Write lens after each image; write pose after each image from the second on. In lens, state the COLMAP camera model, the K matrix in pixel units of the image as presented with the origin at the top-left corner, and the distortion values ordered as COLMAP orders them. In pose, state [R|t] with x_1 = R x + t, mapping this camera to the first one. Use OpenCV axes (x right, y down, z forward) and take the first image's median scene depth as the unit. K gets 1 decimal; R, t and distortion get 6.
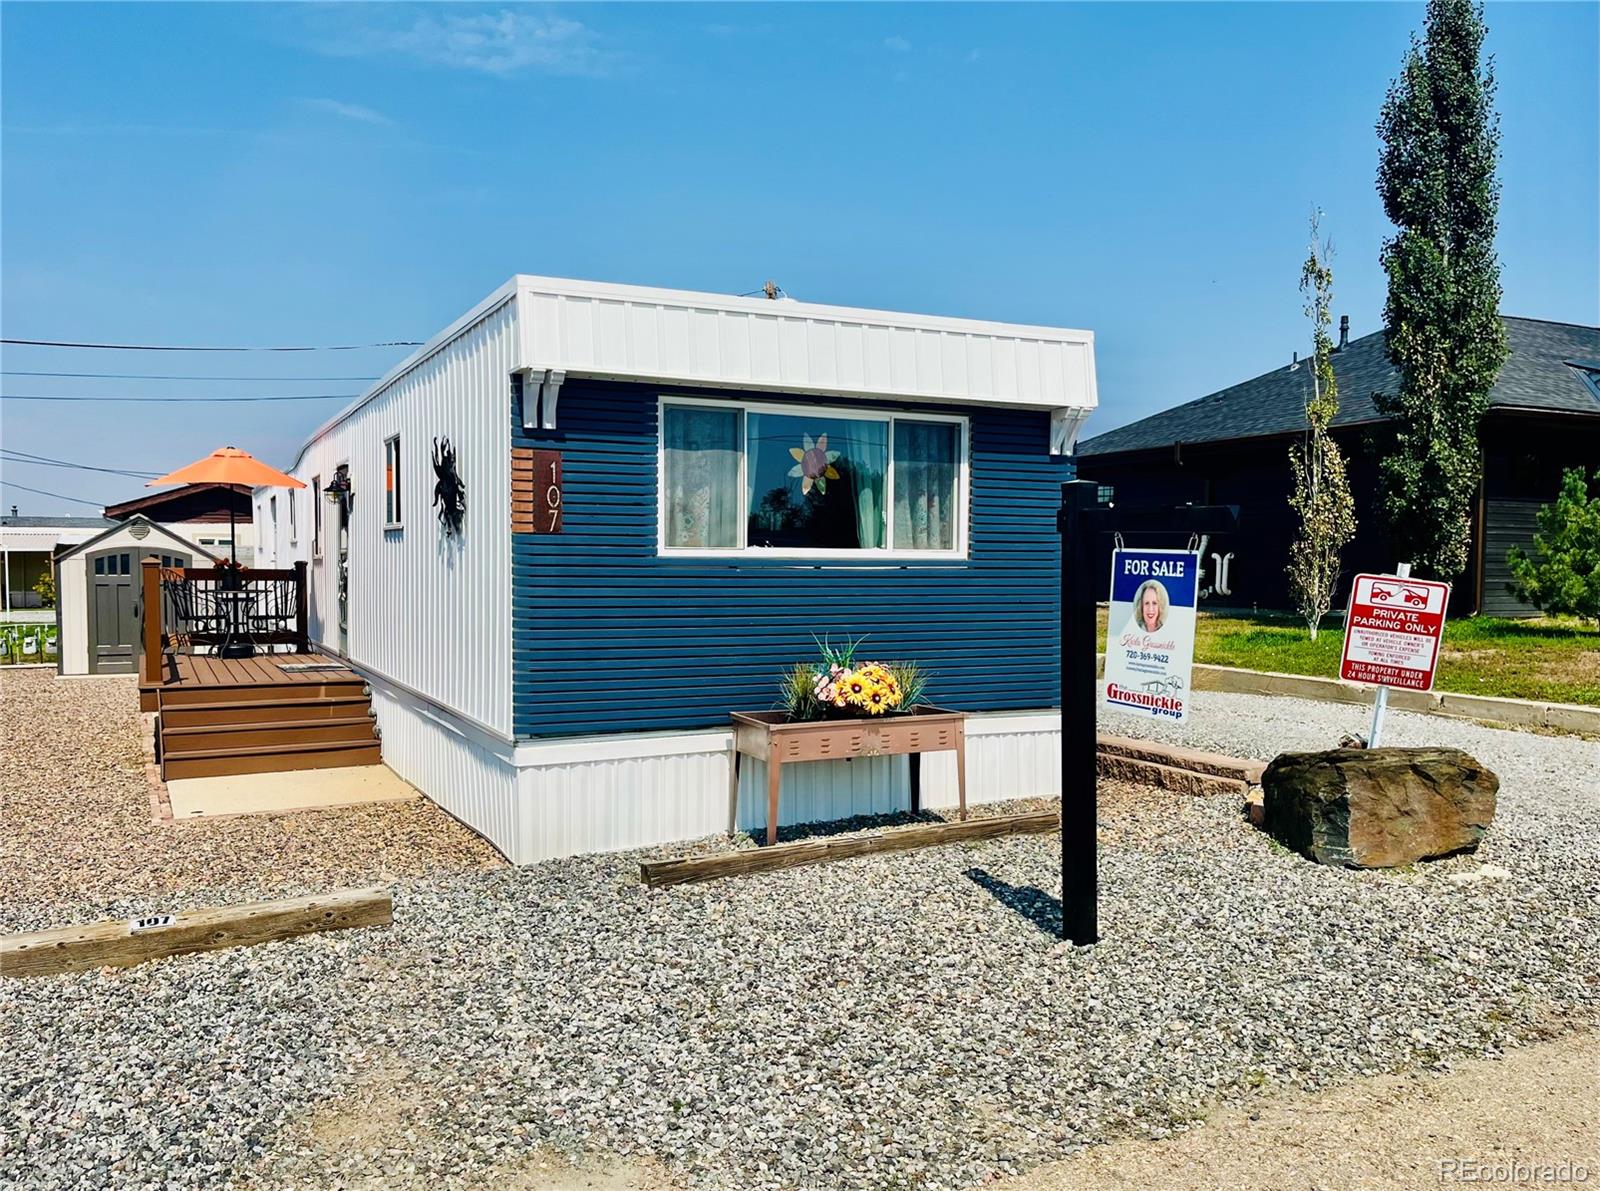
lens RADIAL K [[1218.3, 0, 801.4], [0, 1218.3, 611.9], [0, 0, 1]] dist [0.034738, 0.002395]
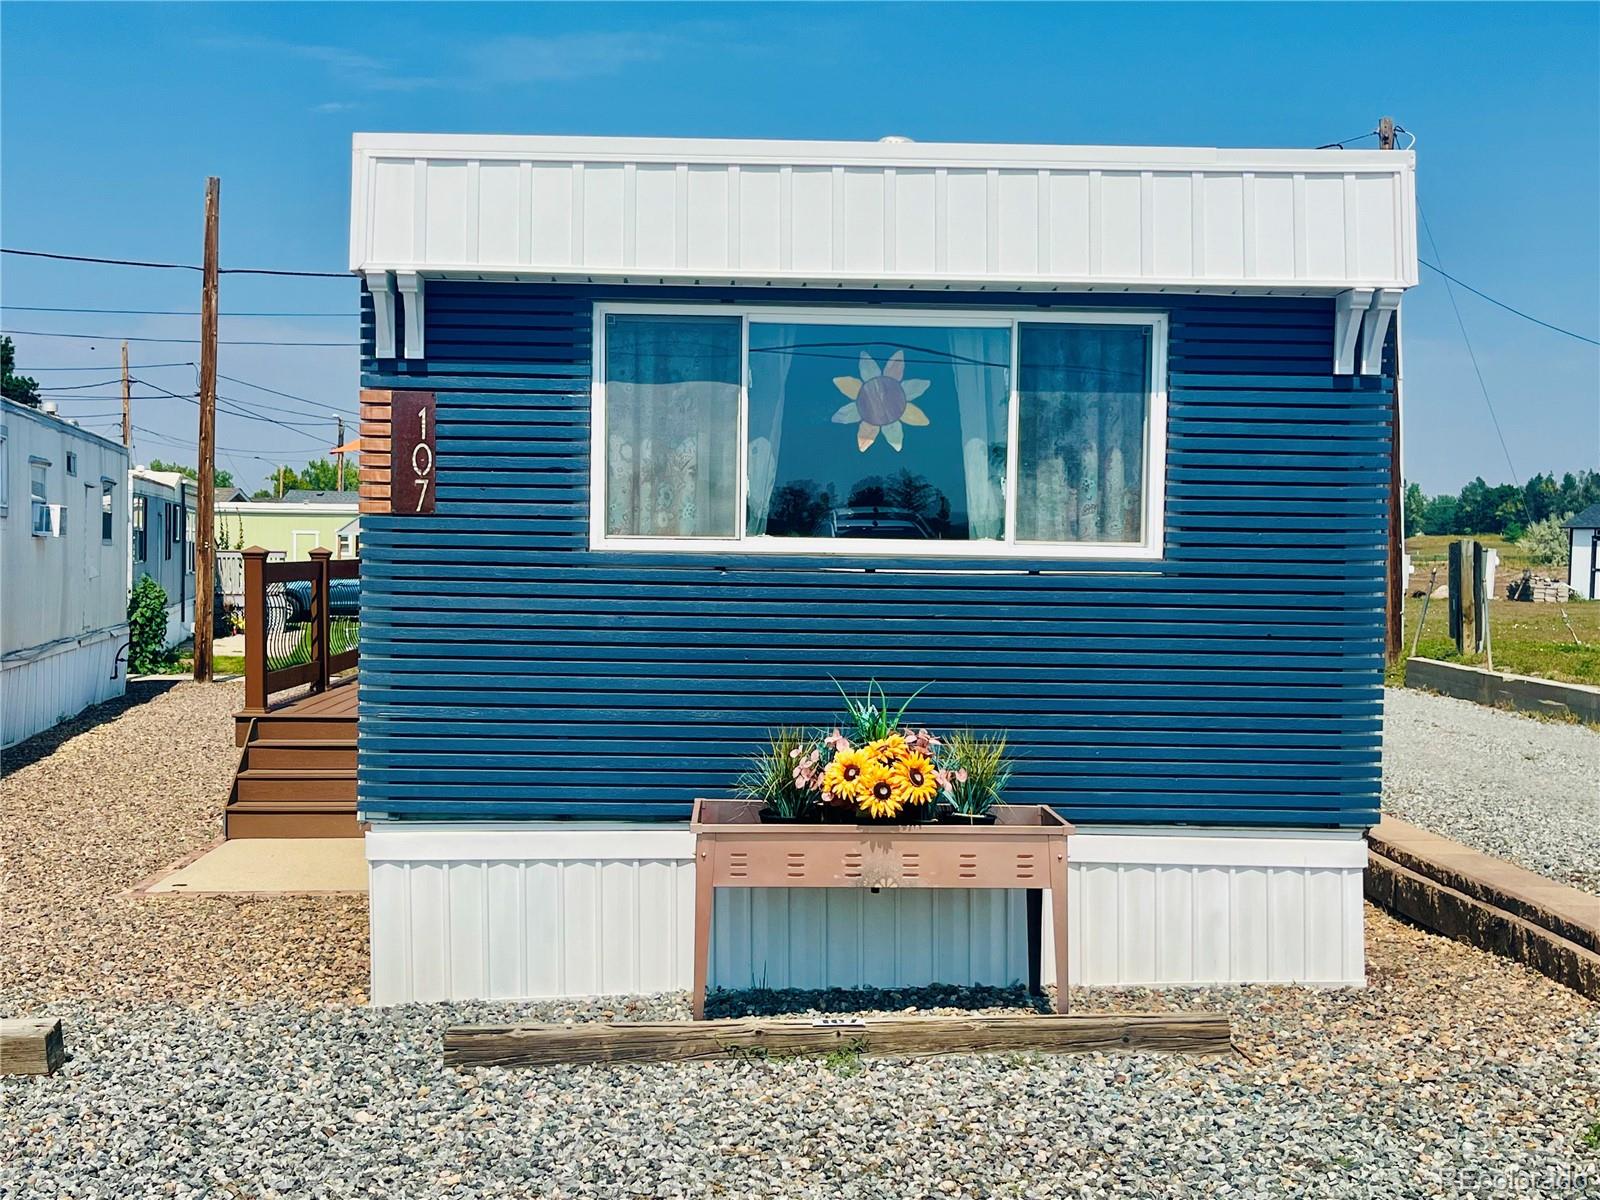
lens RADIAL K [[1770.7, 0, 799.7], [0, 1770.7, 583.0], [0, 0, 1]] dist [0.029755, 0.000000]
pose [[0.919358, 0.014915, -0.393139, 0.341480], [-0.025435, 0.999444, -0.021563, -0.010283], [0.392599, 0.029823, 0.919226, 0.175481]]
